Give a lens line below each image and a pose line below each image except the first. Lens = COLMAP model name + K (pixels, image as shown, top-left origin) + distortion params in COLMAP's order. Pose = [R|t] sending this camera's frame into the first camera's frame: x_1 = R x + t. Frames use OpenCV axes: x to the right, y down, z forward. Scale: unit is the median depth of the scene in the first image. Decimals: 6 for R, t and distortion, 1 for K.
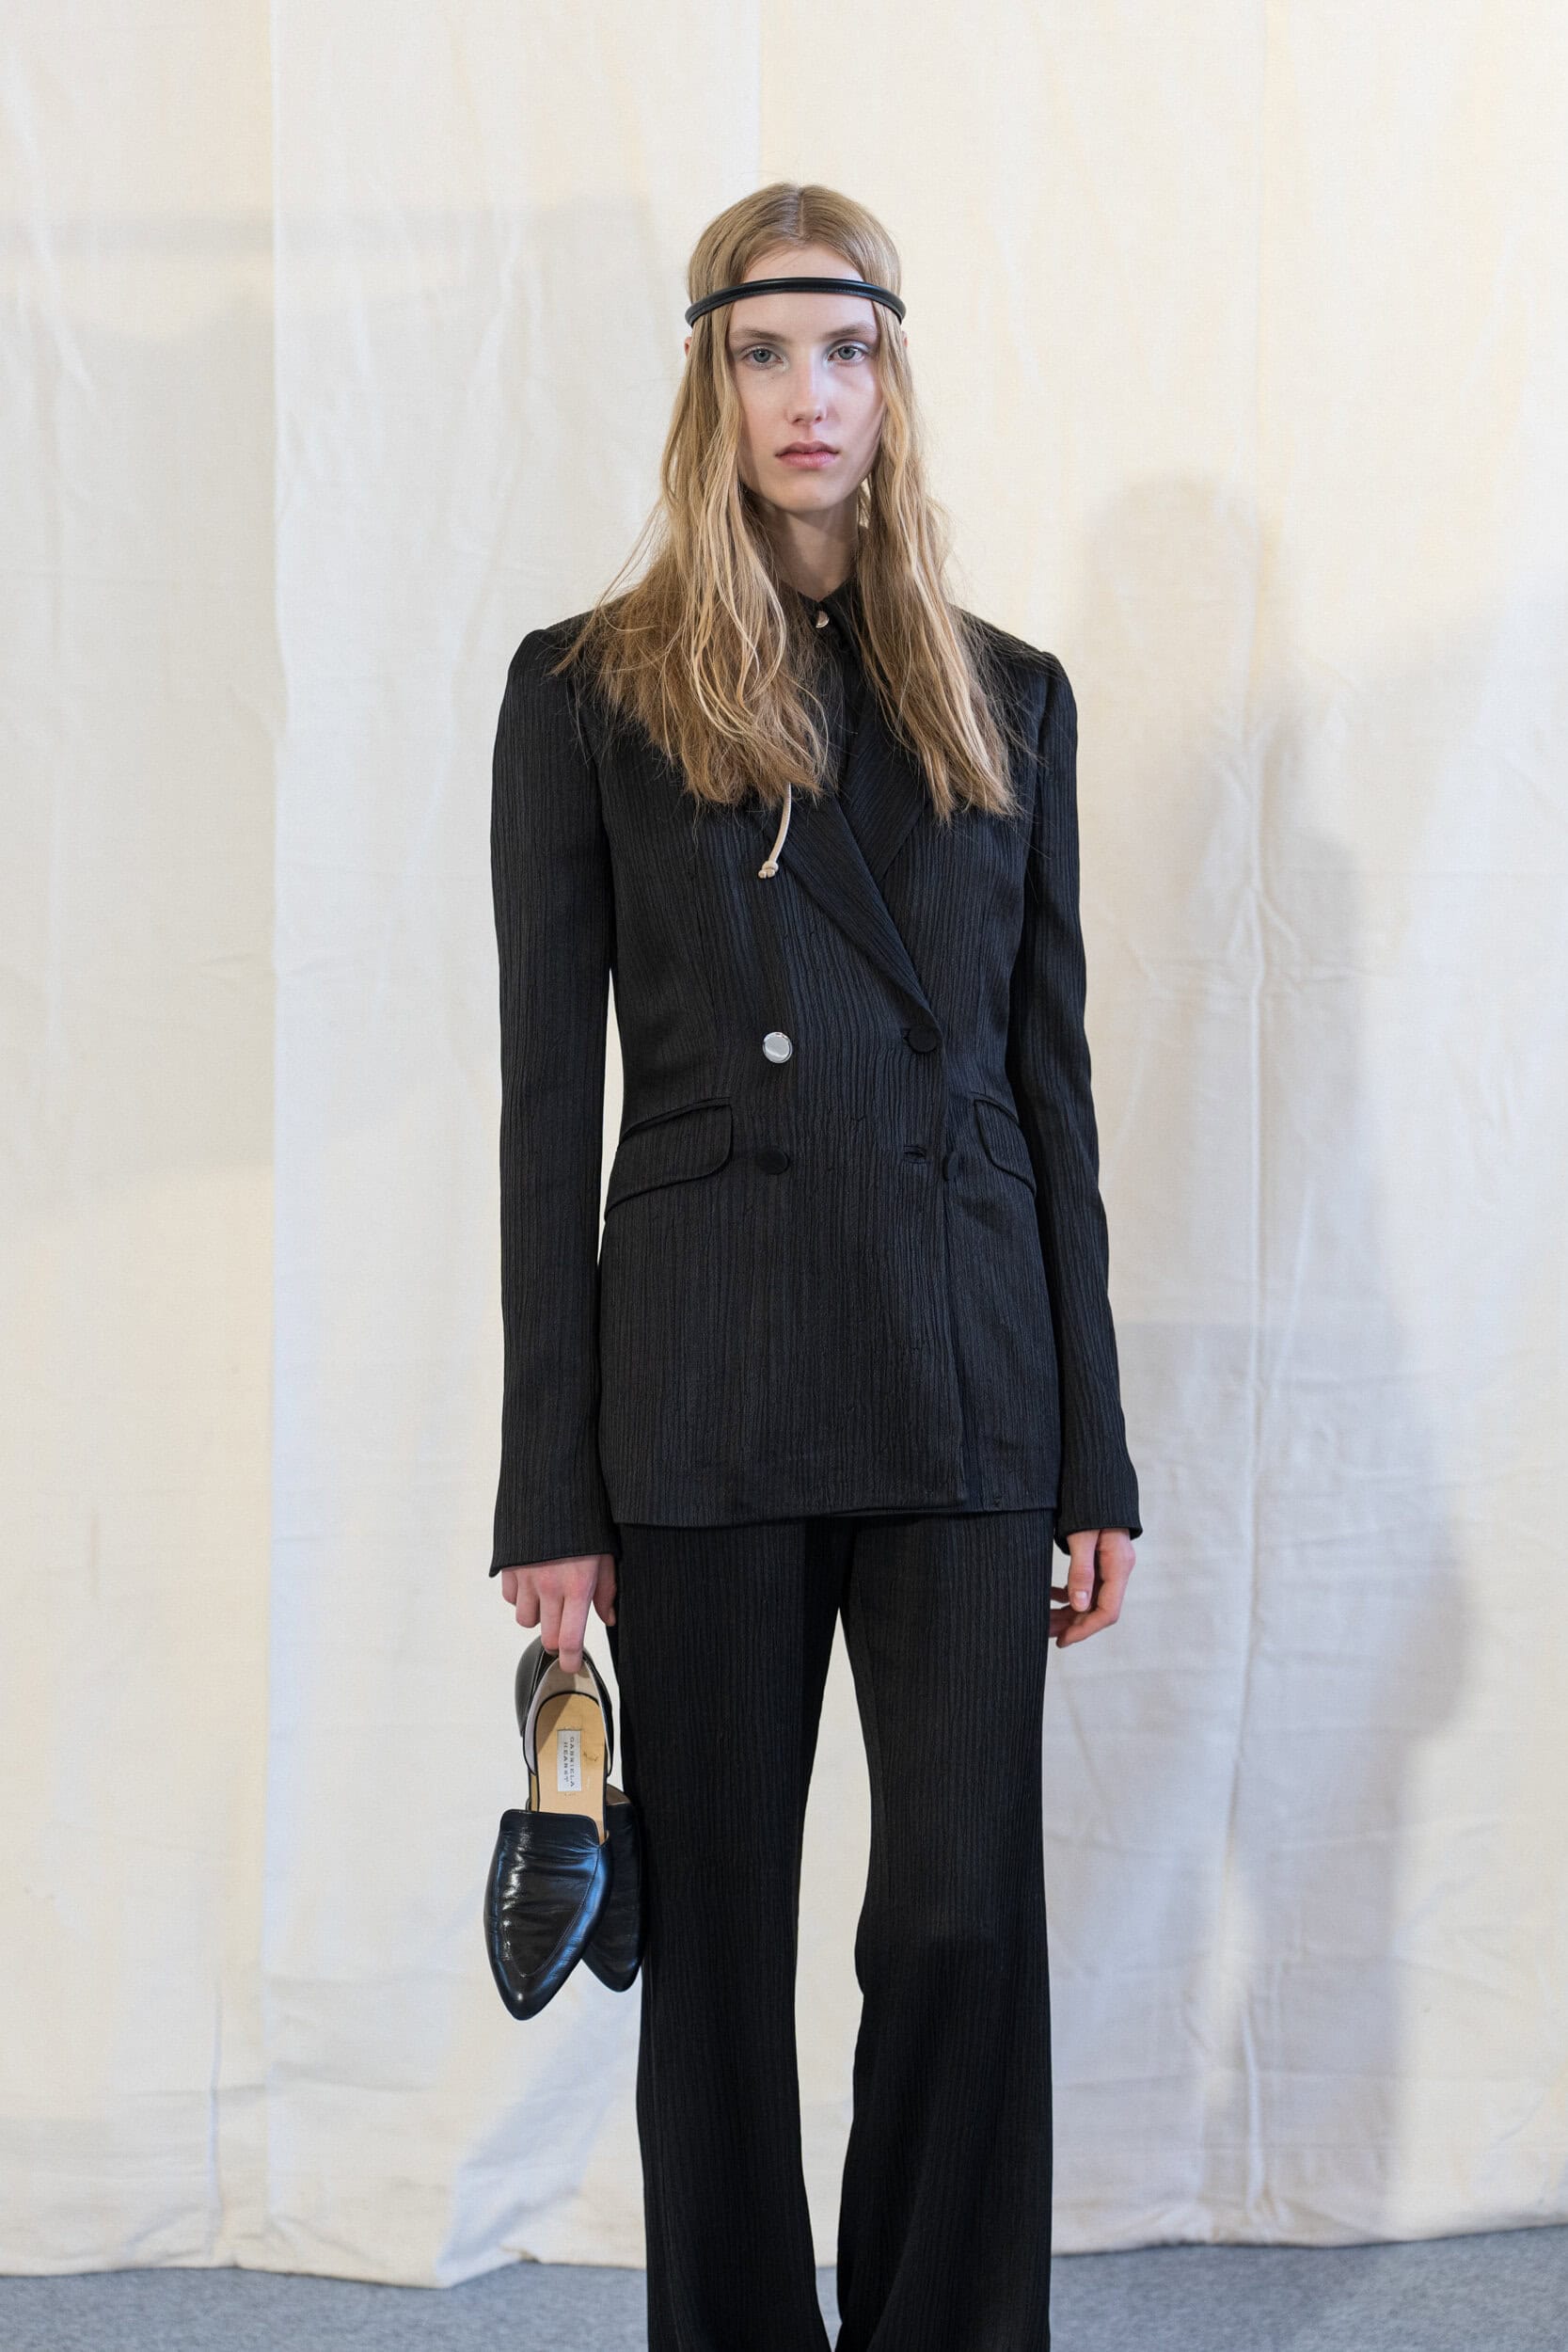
lens RADIAL K [[3300.5, 0, 757.1], [0, 3300.5, 1166.0], [0, 0, 1]] dist [0.005627, -0.060313]
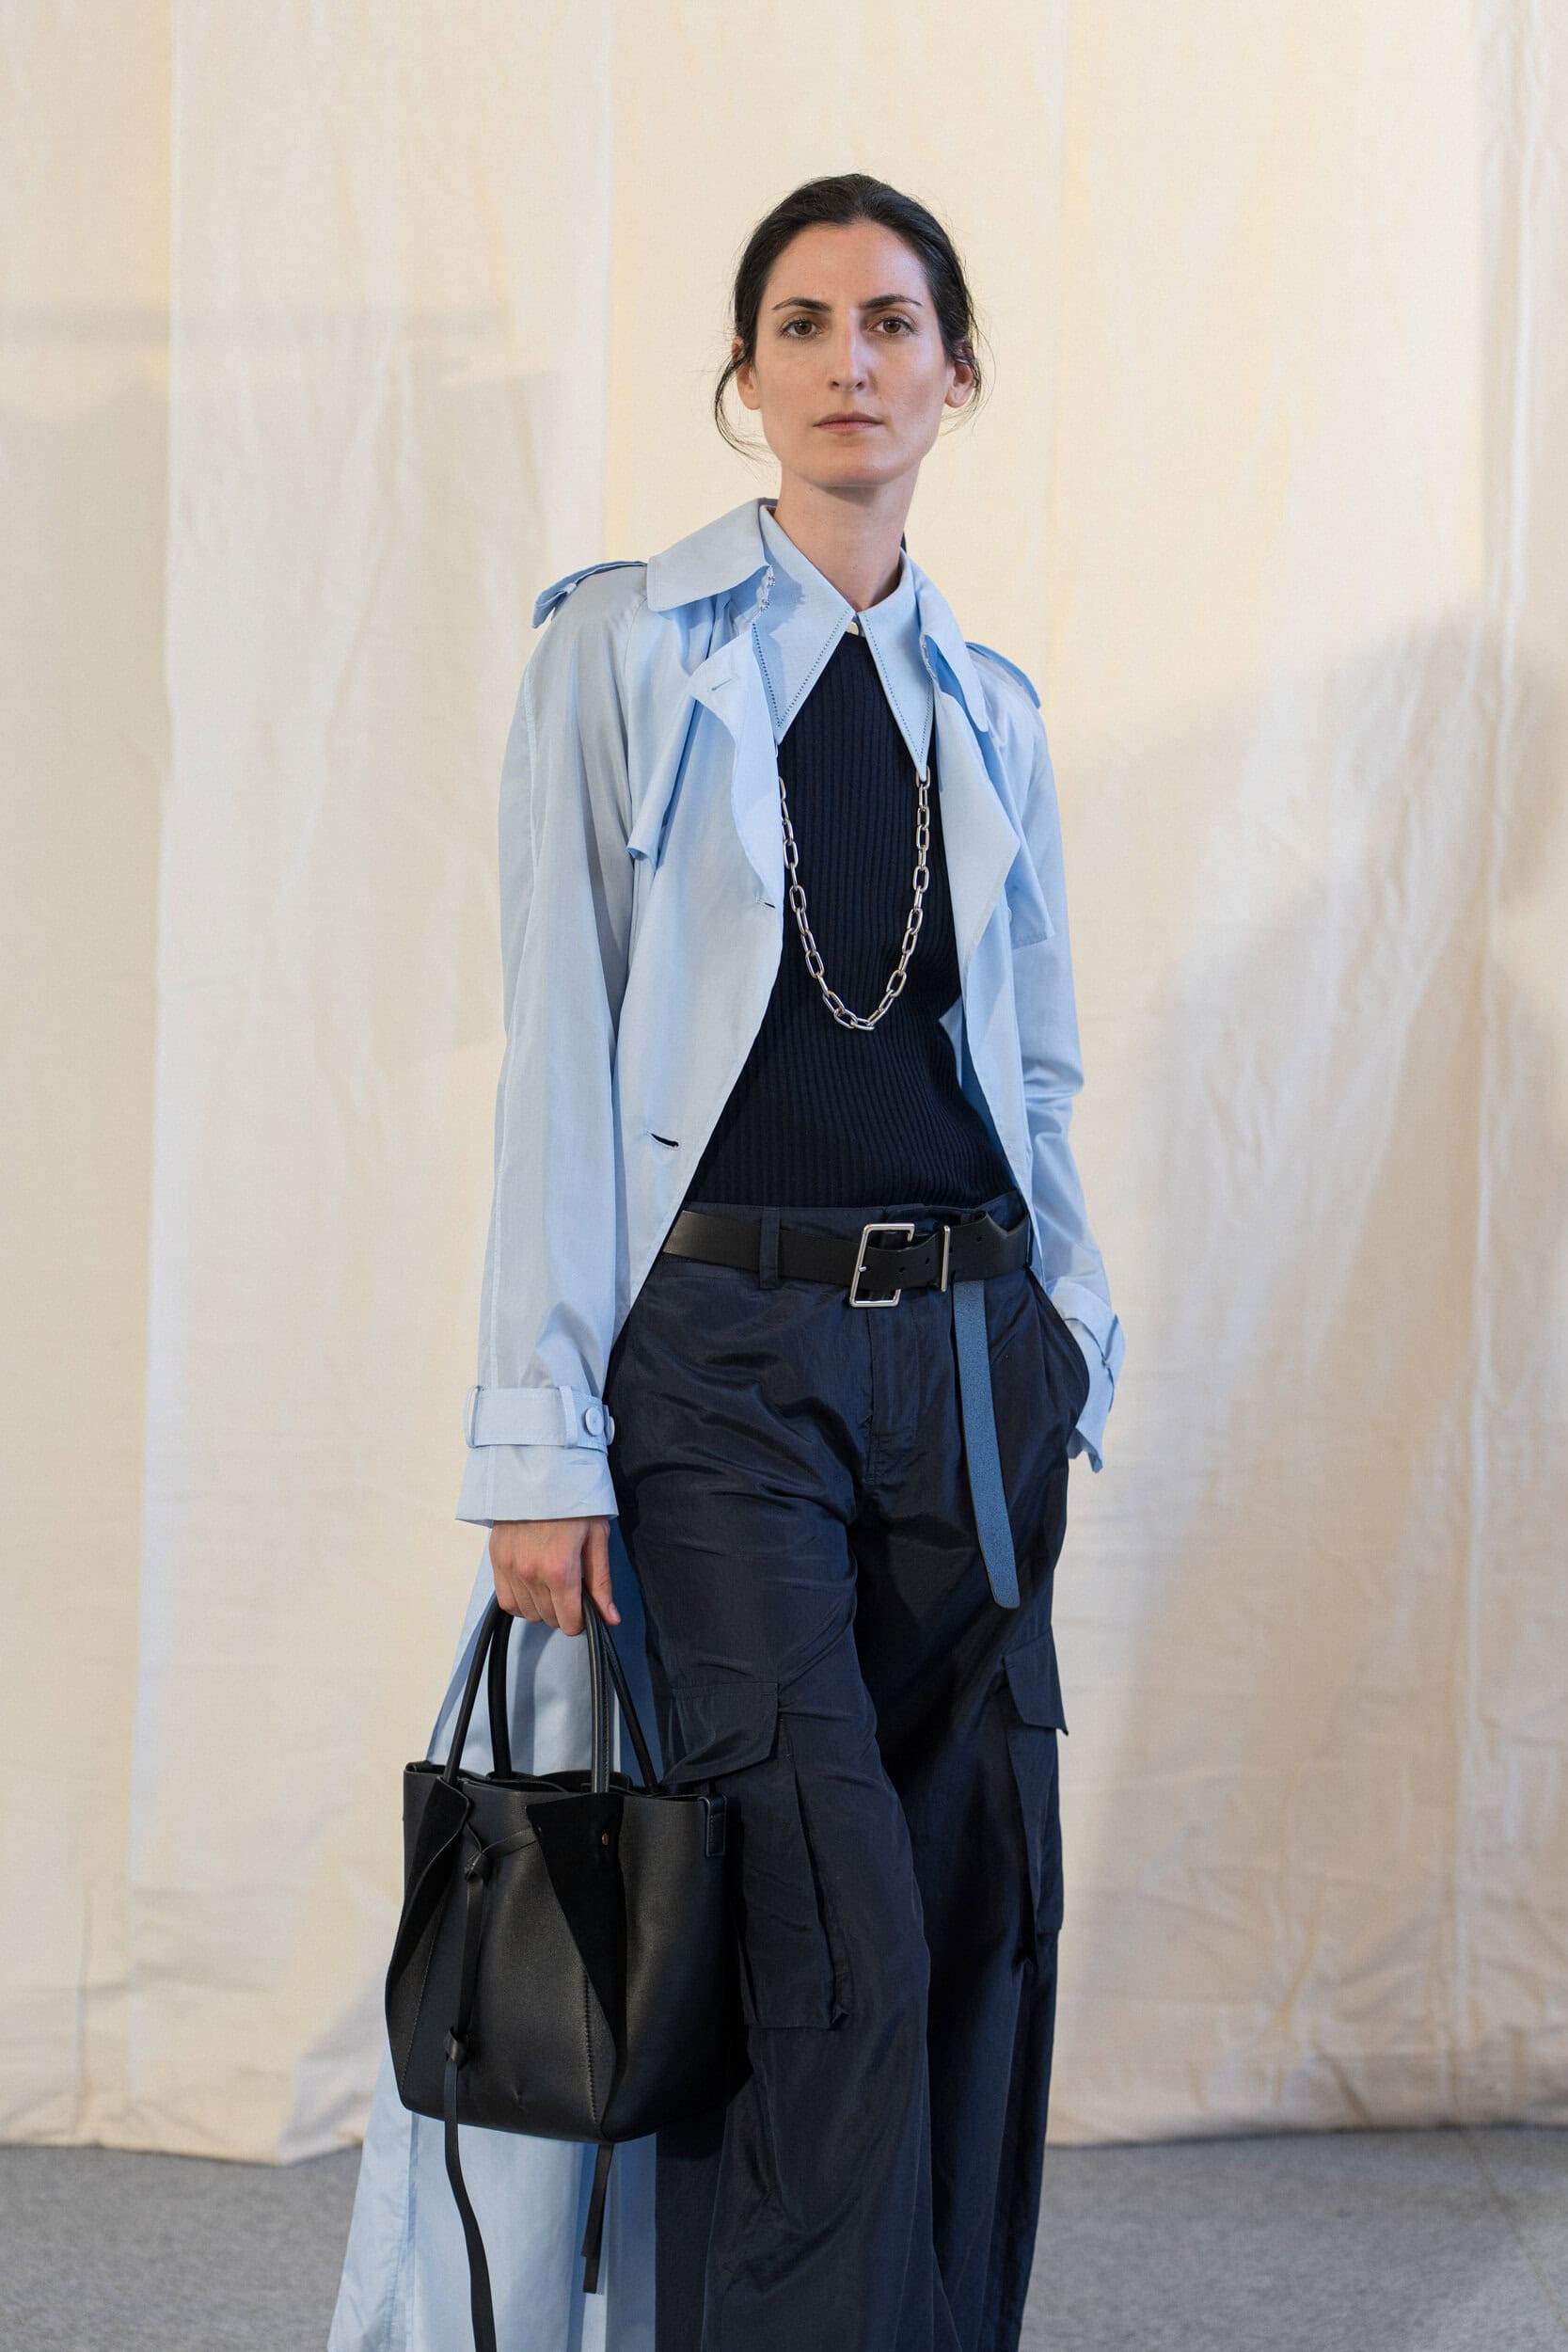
lens RADIAL K [[3319.5, 0, 739.5], [0, 3319.5, 1223.9], [0, 0, 1]] dist [-0.020786, 0.052177]
pose [[0.999661, 0.022192, 0.013610, 0.037679], [-0.022253, 0.999743, 0.004303, 0.012018], [-0.013511, -0.004604, 0.999898, -0.126738]]
